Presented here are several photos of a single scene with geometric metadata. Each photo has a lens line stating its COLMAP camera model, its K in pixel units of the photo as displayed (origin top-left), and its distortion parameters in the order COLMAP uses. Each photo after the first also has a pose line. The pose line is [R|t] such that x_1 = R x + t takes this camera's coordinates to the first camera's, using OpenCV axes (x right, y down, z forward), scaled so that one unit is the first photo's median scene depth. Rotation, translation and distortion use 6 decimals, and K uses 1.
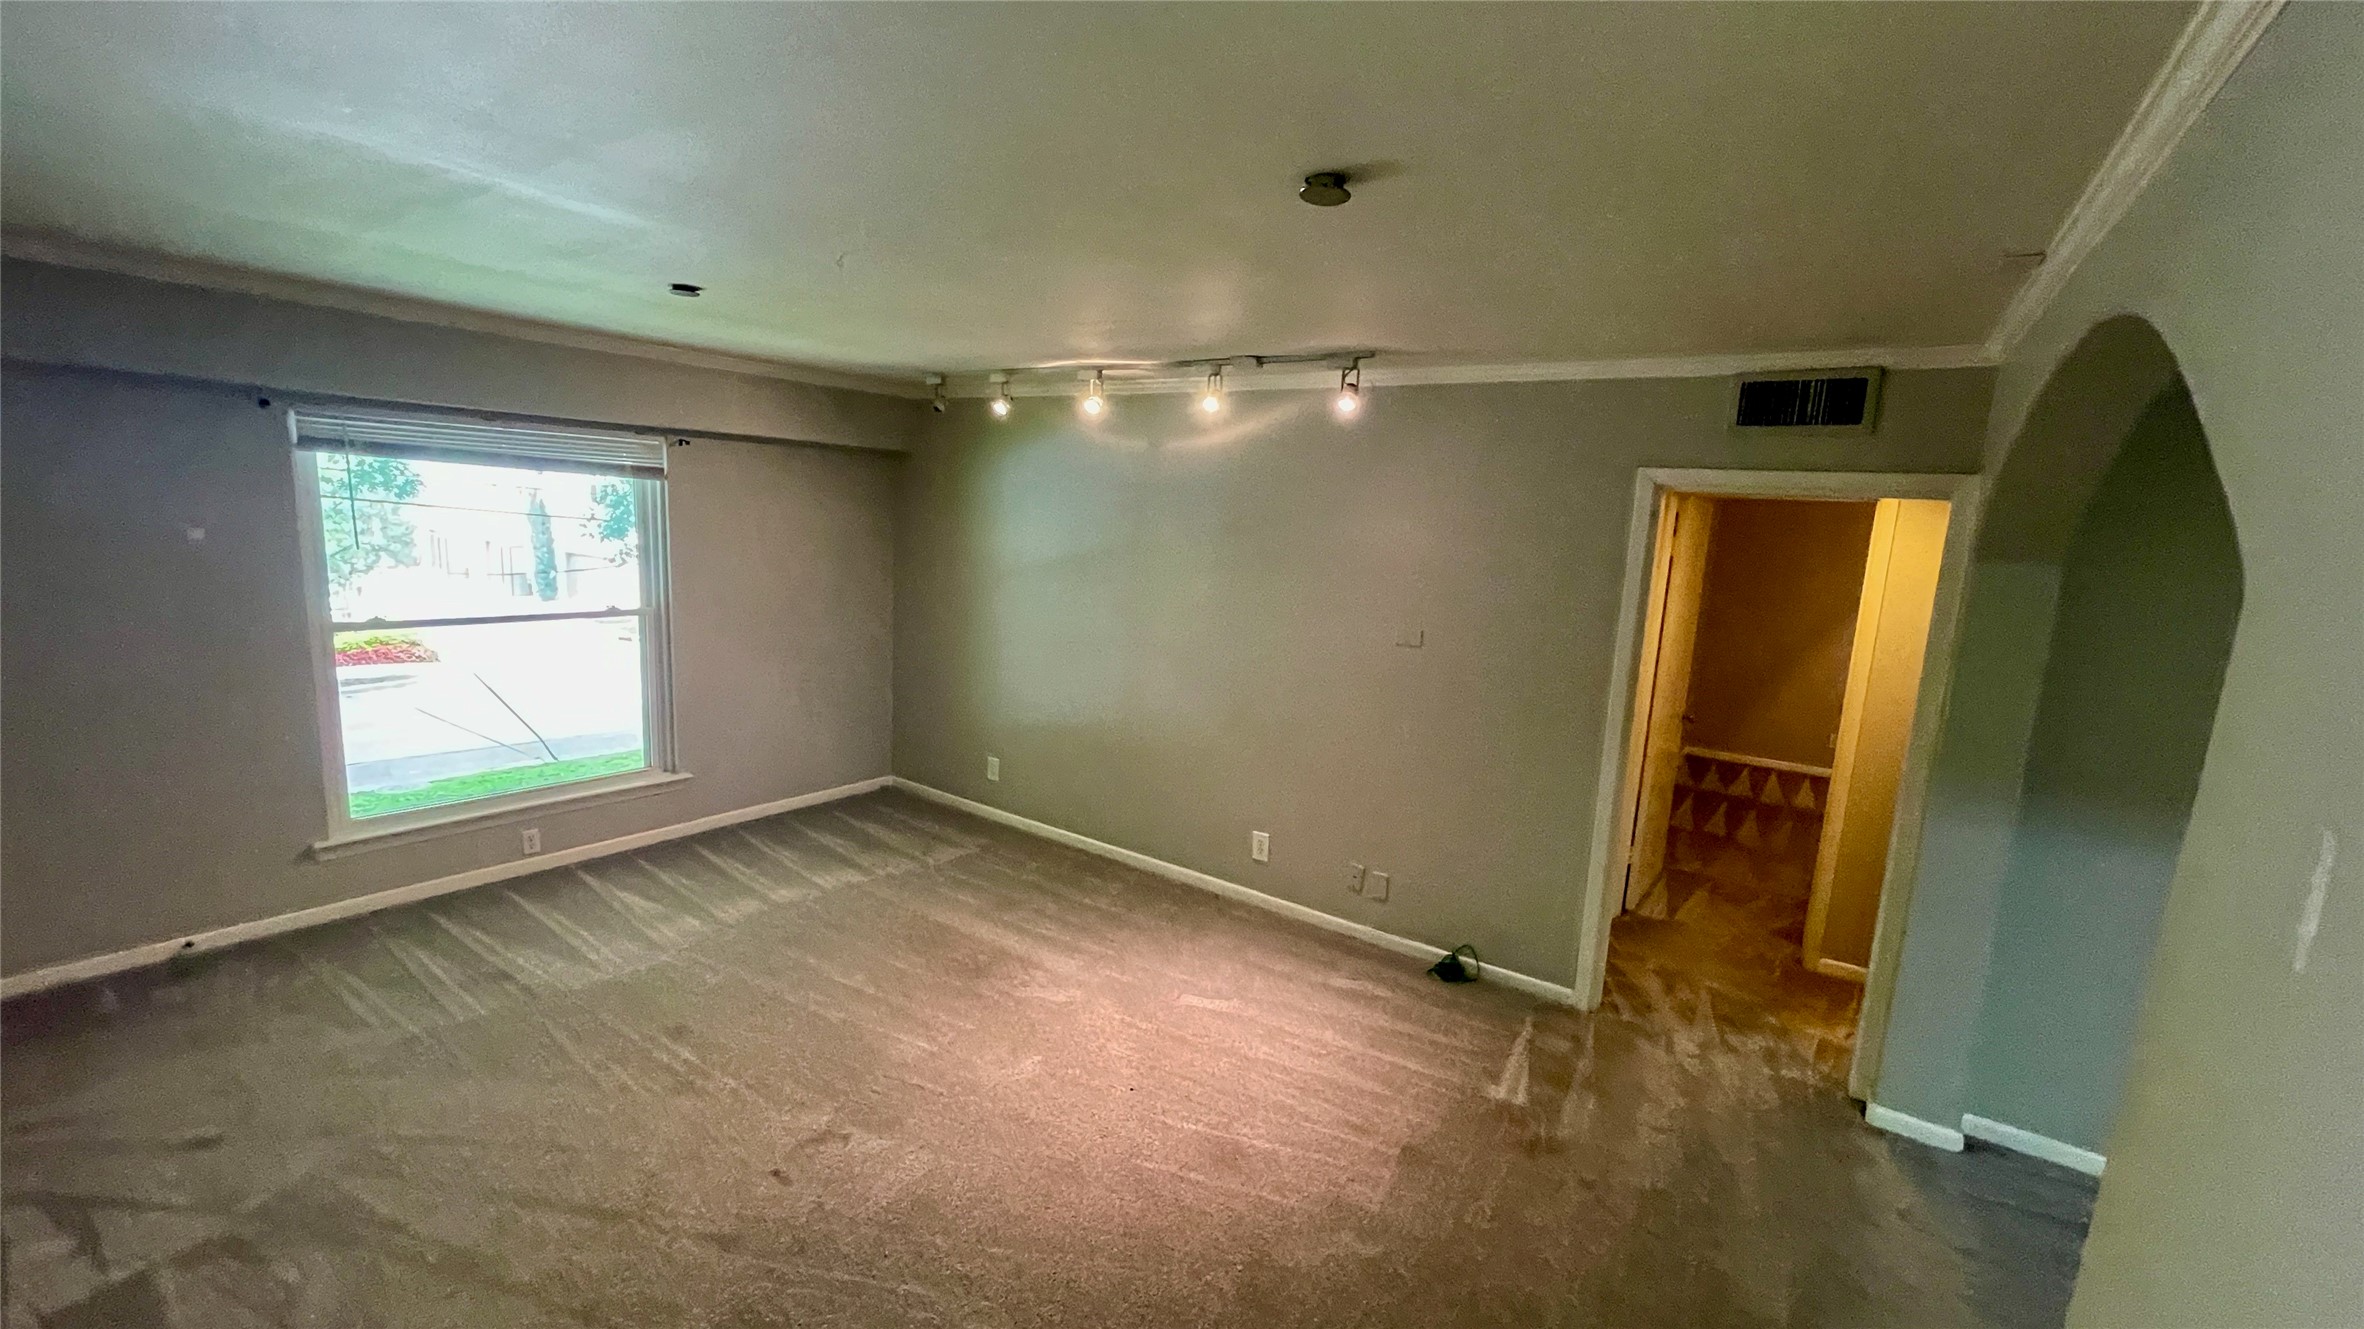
lens RADIAL K [[947.1, 0, 1190.3], [0, 947.1, 663.3], [0, 0, 1]] dist [-0.007586, 0.000597]
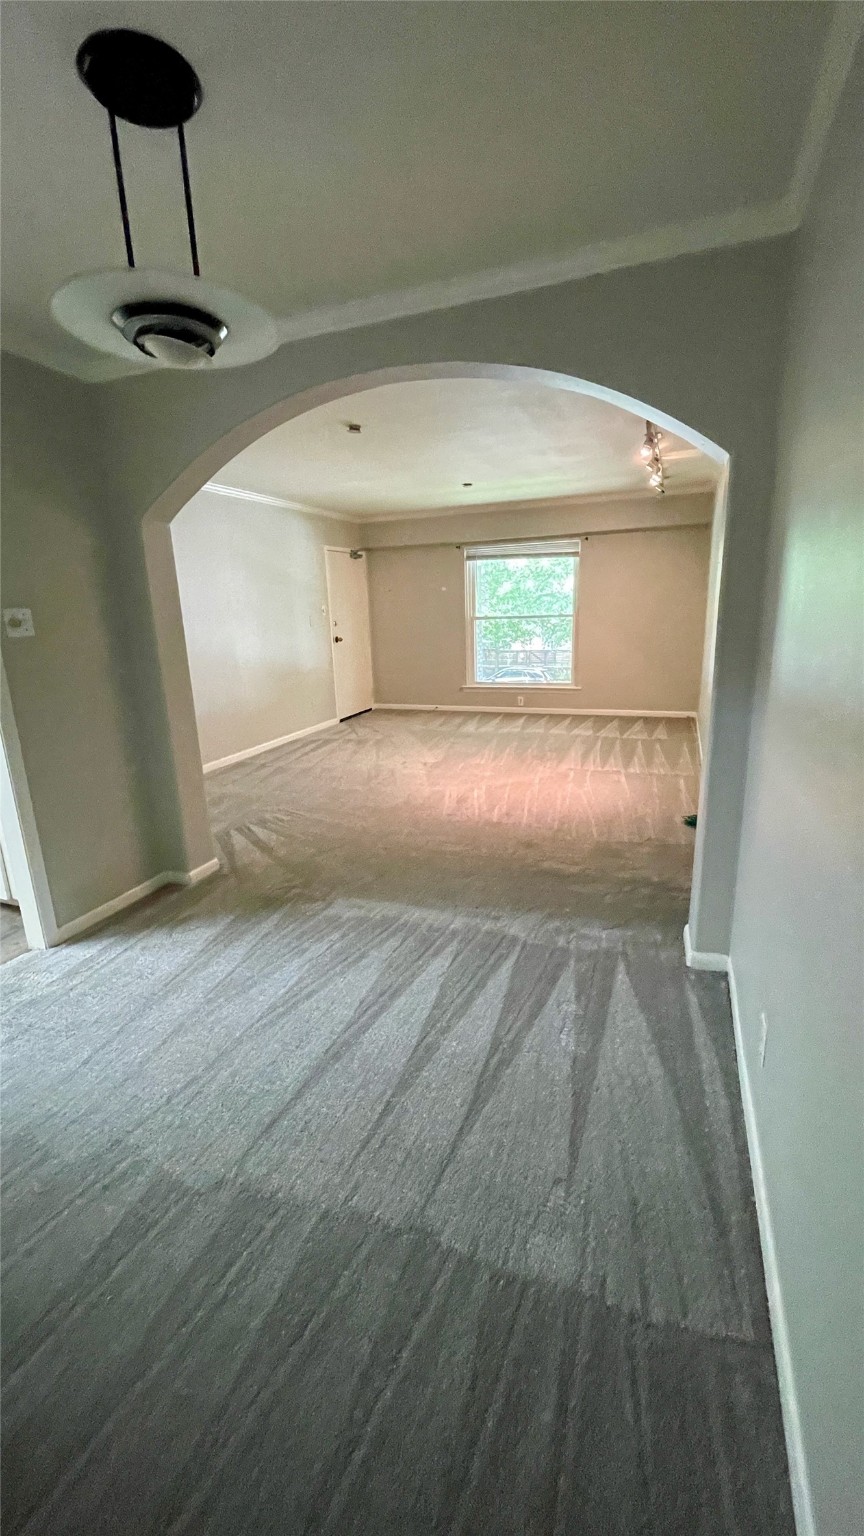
lens RADIAL K [[615.4, 0, 434.9], [0, 615.4, 765.0], [0, 0, 1]] dist [-0.007586, 0.000597]
pose [[0.250718, 0.183629, -0.950485, 1.103464], [-0.100198, 0.981493, 0.163190, 0.121960], [0.962861, 0.054322, 0.264477, 0.353457]]
